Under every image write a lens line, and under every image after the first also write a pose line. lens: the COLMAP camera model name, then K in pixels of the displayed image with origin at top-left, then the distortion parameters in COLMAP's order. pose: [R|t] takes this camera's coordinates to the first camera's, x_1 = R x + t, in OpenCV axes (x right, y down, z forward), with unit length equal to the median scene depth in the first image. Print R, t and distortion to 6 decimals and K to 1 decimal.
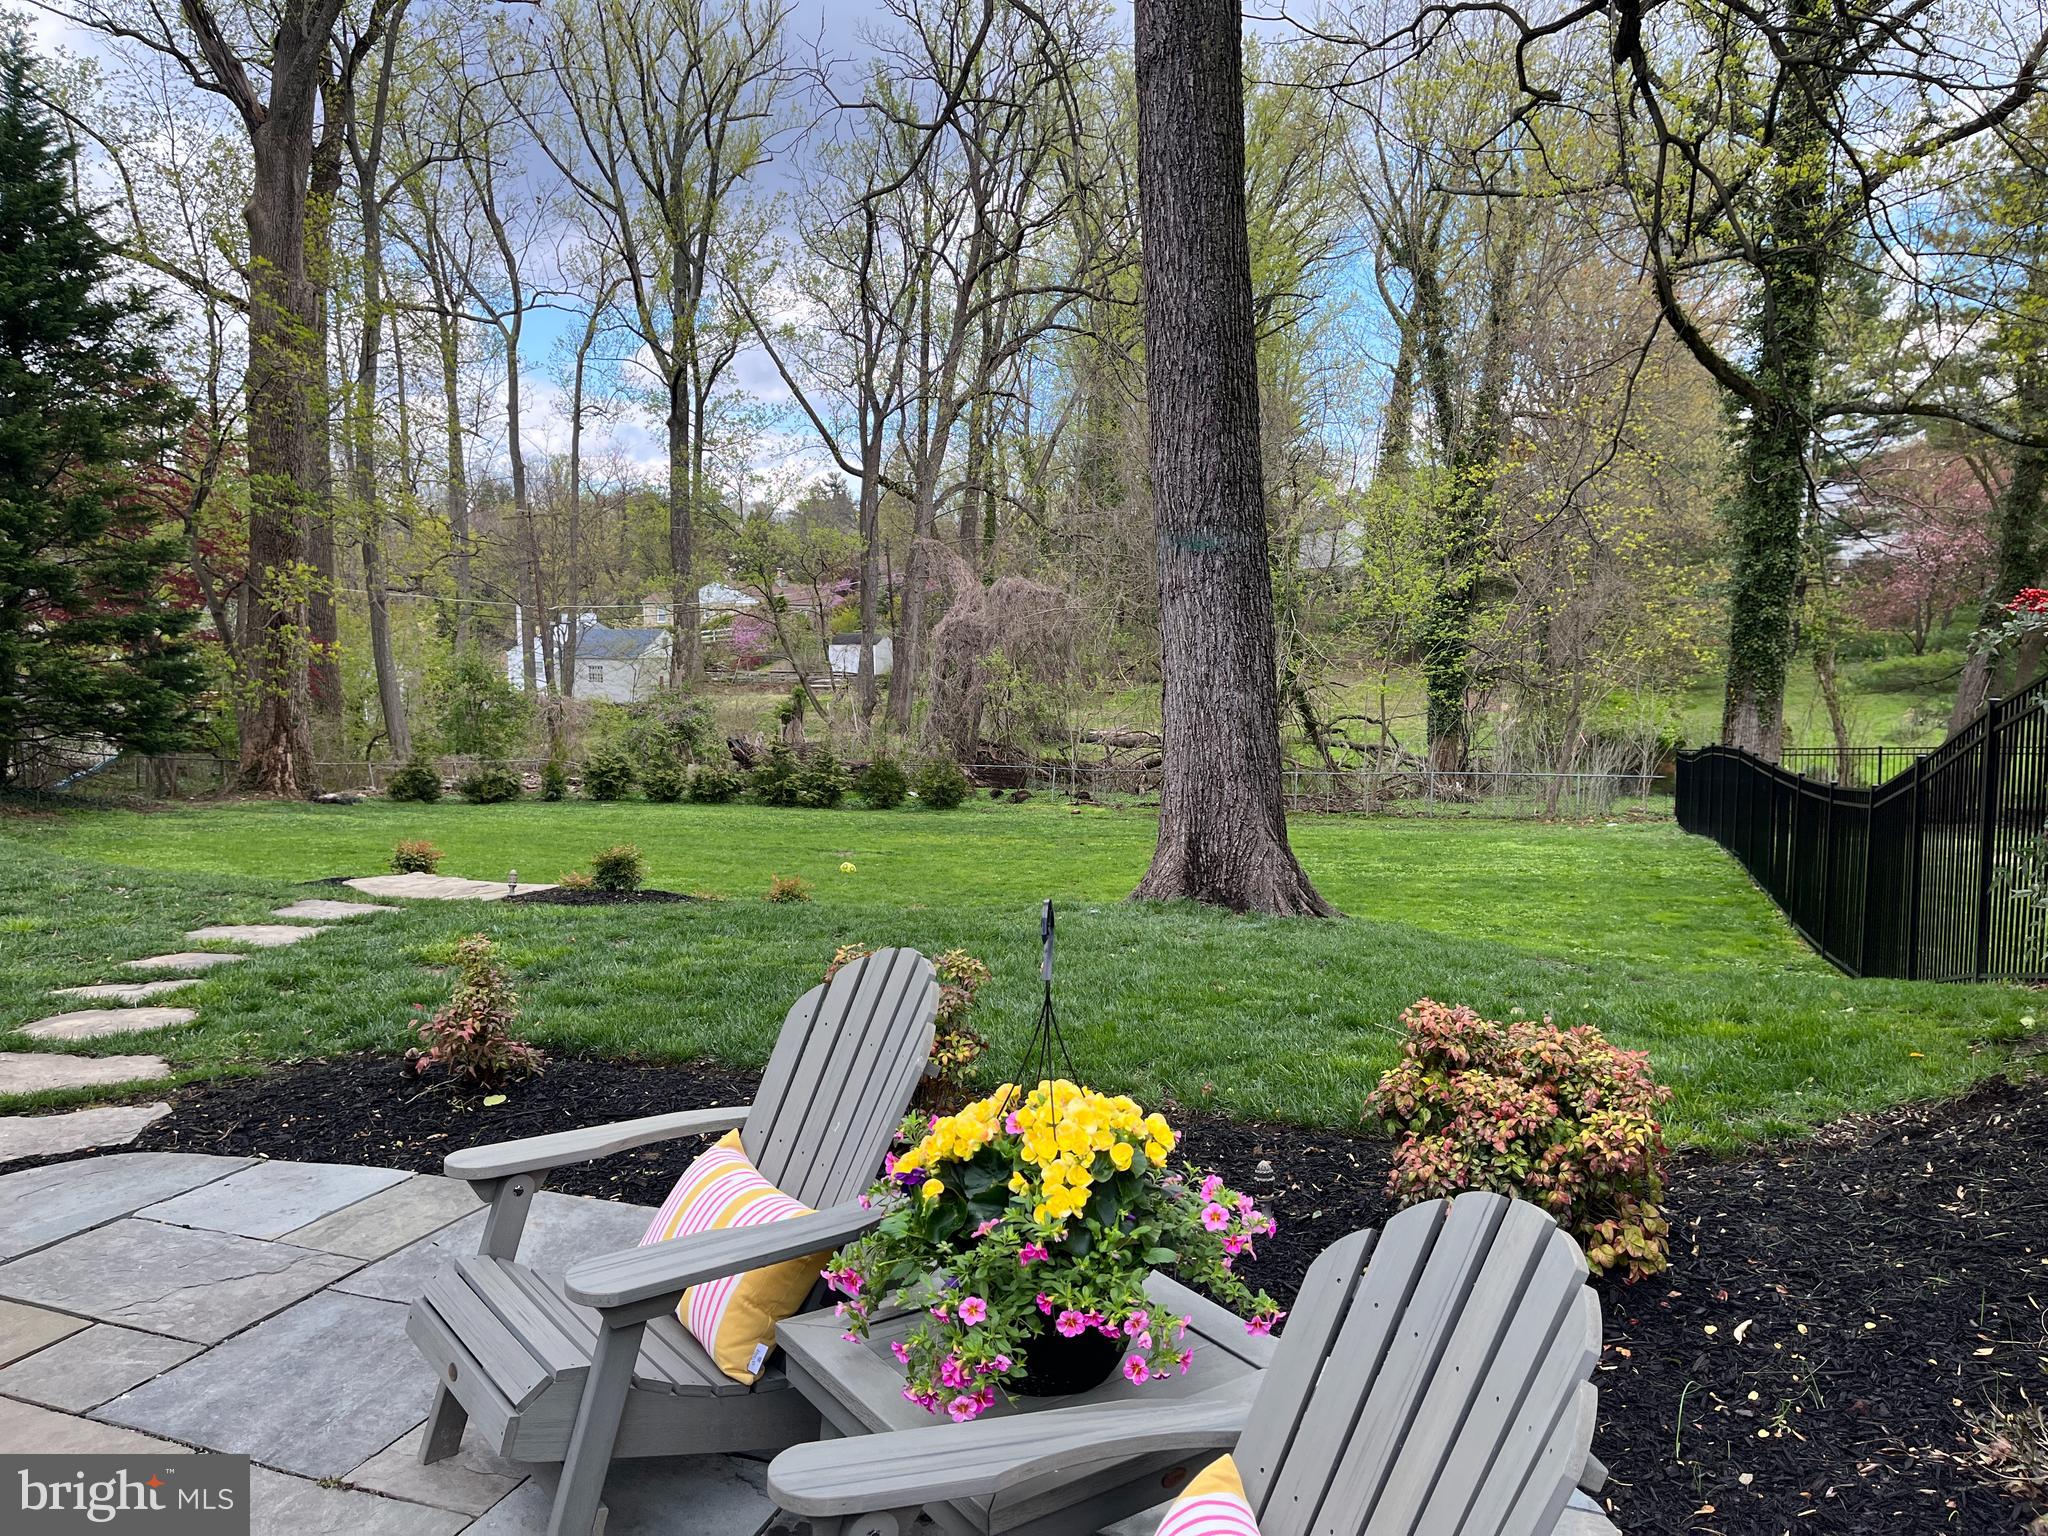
lens RADIAL K [[1513.1, 0, 1024.0], [0, 1513.1, 768.0], [0, 0, 1]] dist [0.010712, 0.001628]
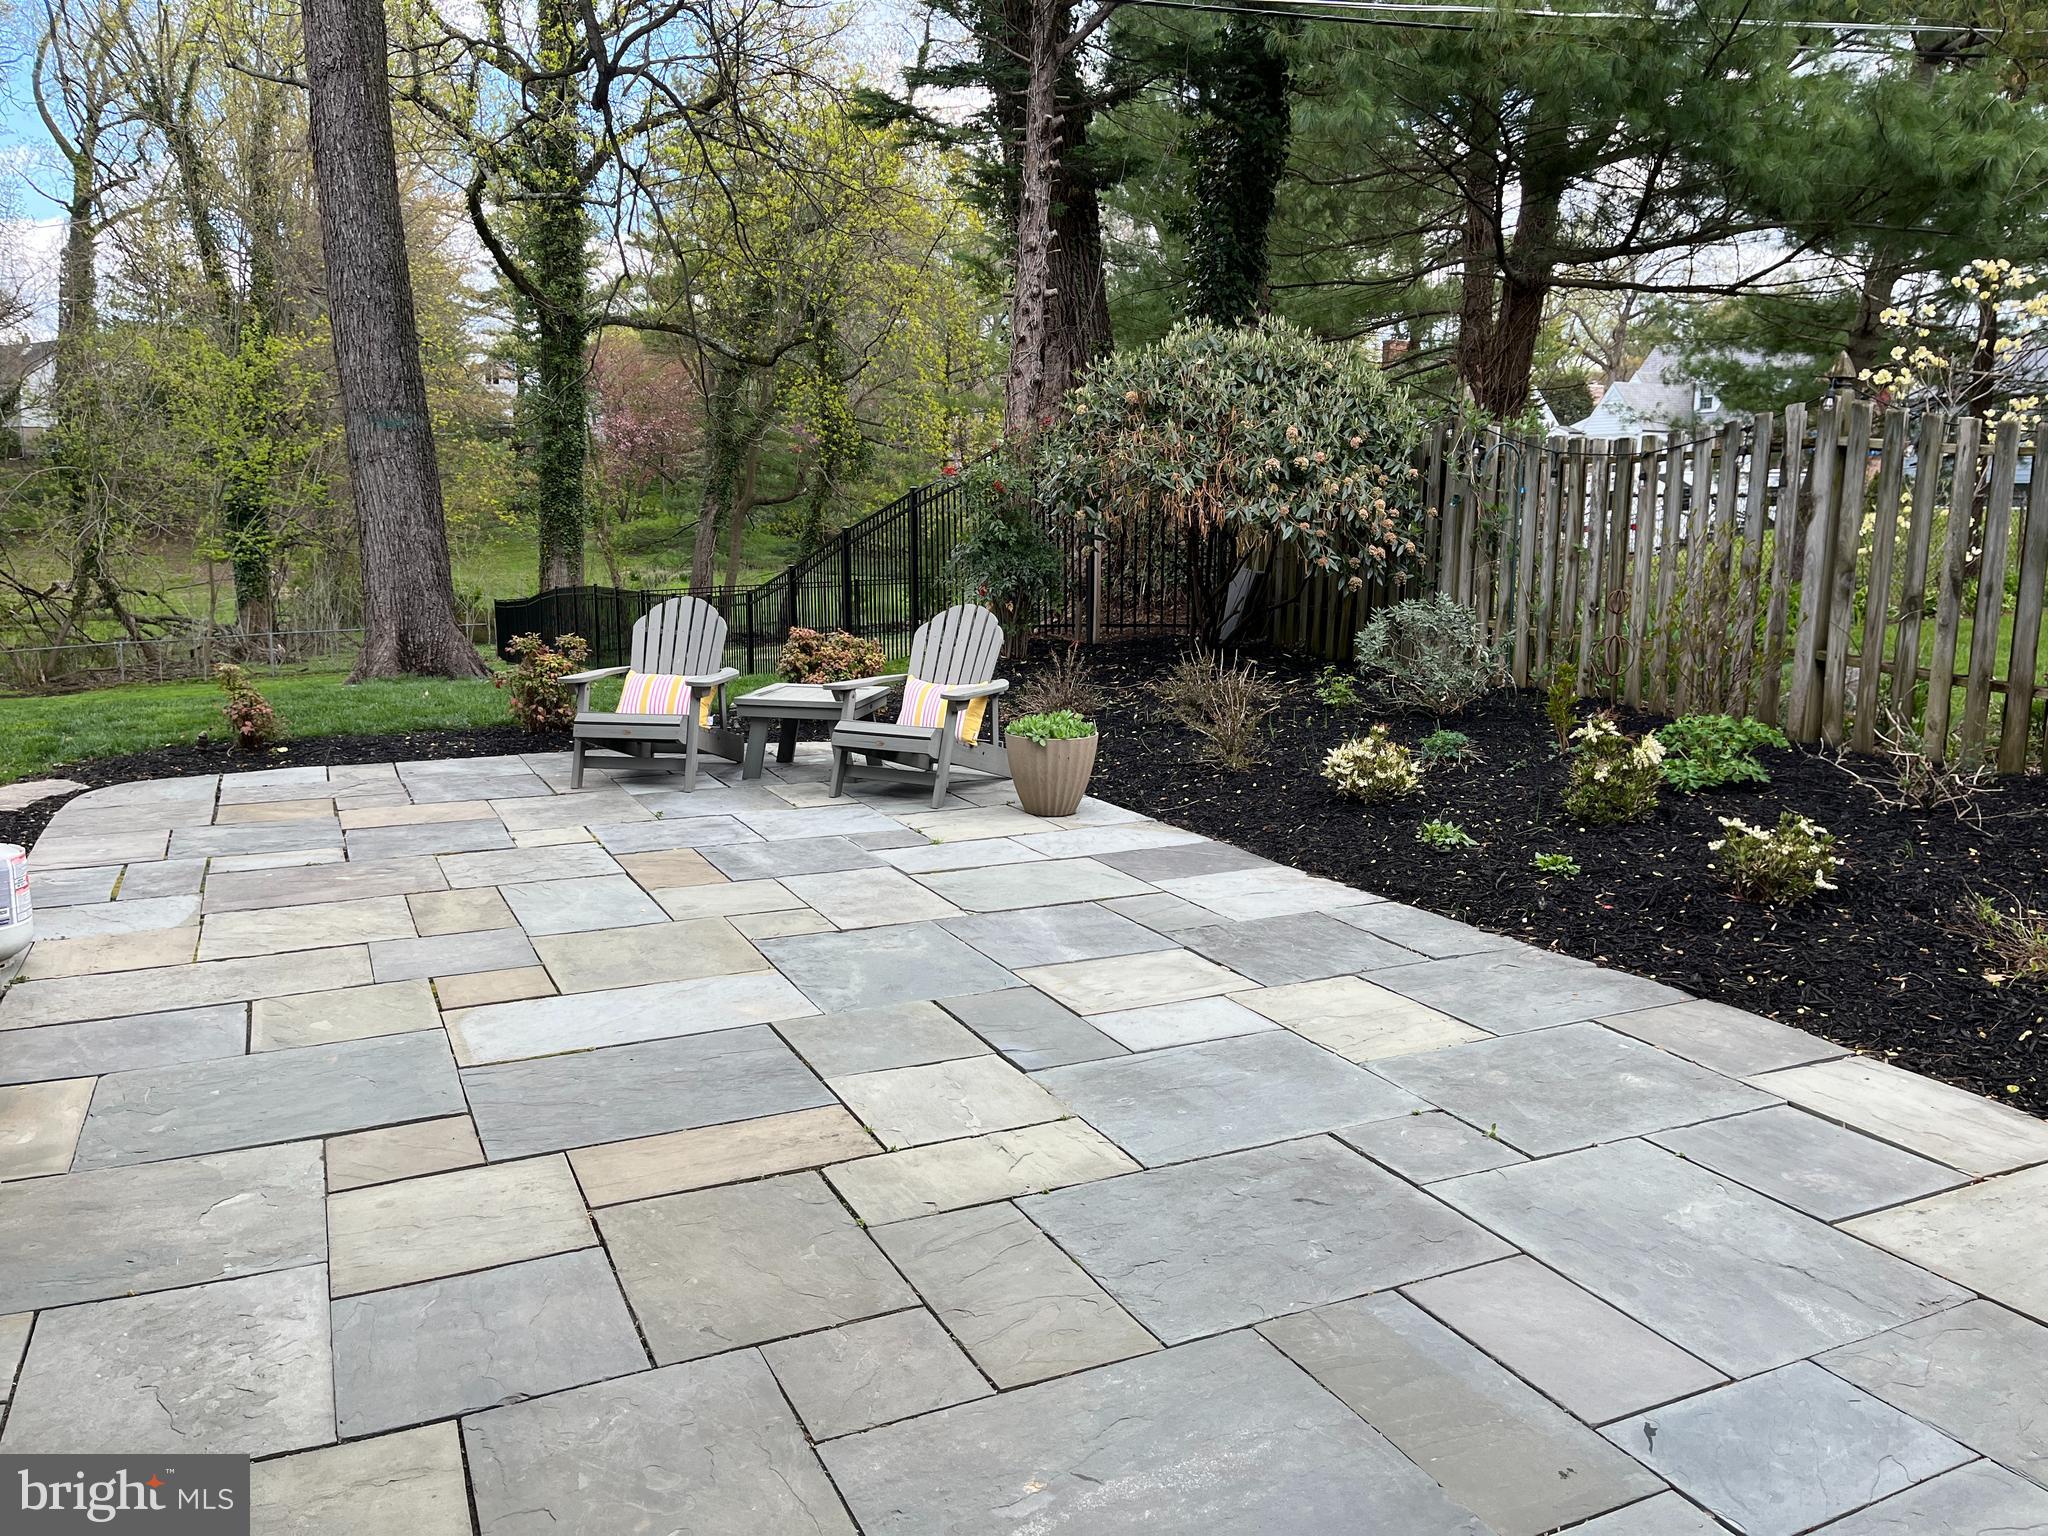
lens RADIAL K [[1513.1, 0, 1024.0], [0, 1513.1, 768.0], [0, 0, 1]] dist [0.010712, 0.001628]
pose [[0.690055, -0.128778, 0.712209, -0.171206], [0.070120, 0.991310, 0.111304, 0.018031], [-0.720353, -0.026866, 0.693088, -0.137107]]
